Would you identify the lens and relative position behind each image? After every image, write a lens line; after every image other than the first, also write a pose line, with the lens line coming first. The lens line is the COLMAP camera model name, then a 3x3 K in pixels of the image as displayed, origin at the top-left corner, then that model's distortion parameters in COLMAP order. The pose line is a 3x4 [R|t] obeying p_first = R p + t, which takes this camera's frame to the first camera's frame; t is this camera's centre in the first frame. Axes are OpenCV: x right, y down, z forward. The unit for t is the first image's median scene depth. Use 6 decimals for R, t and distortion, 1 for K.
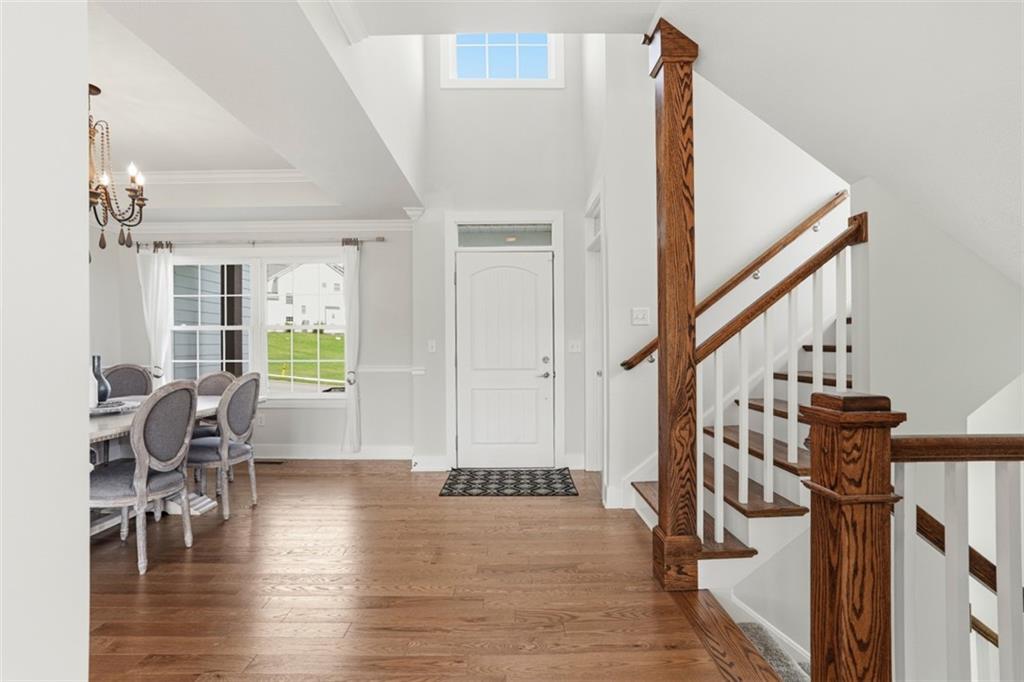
lens RADIAL K [[492.1, 0, 517.8], [0, 492.1, 337.2], [0, 0, 1]] dist [-0.060679, 0.027304]
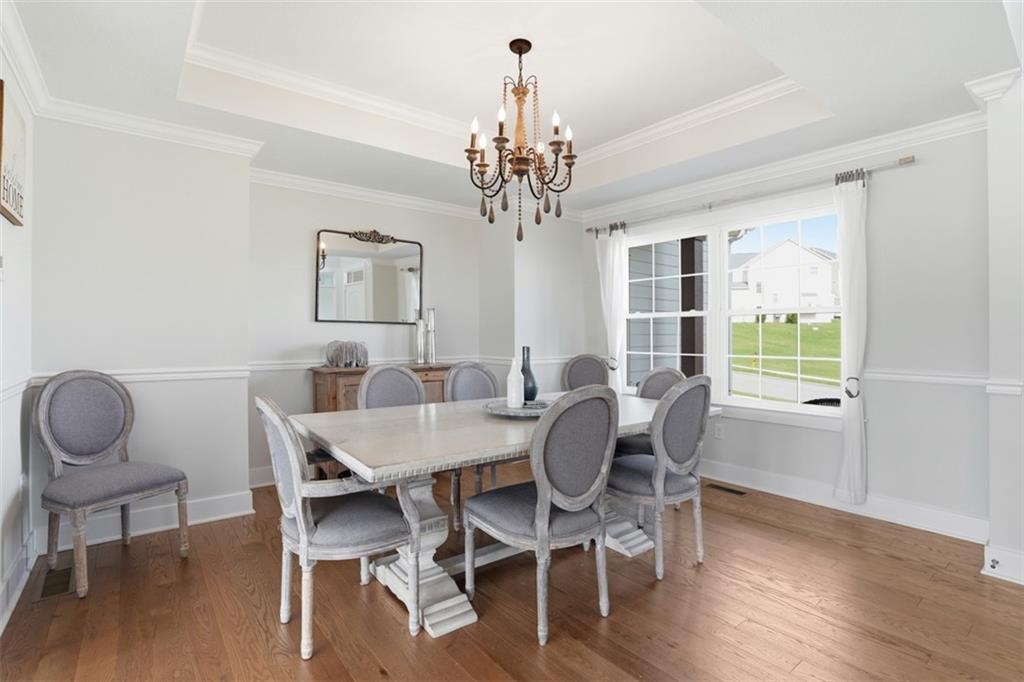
lens RADIAL K [[492.1, 0, 517.8], [0, 492.1, 337.2], [0, 0, 1]] dist [-0.060679, 0.027304]
pose [[0.619306, 0.009093, -0.785097, -0.160594], [0.005880, 0.999851, 0.016218, 0.006589], [0.785128, -0.014660, 0.619161, 0.360111]]
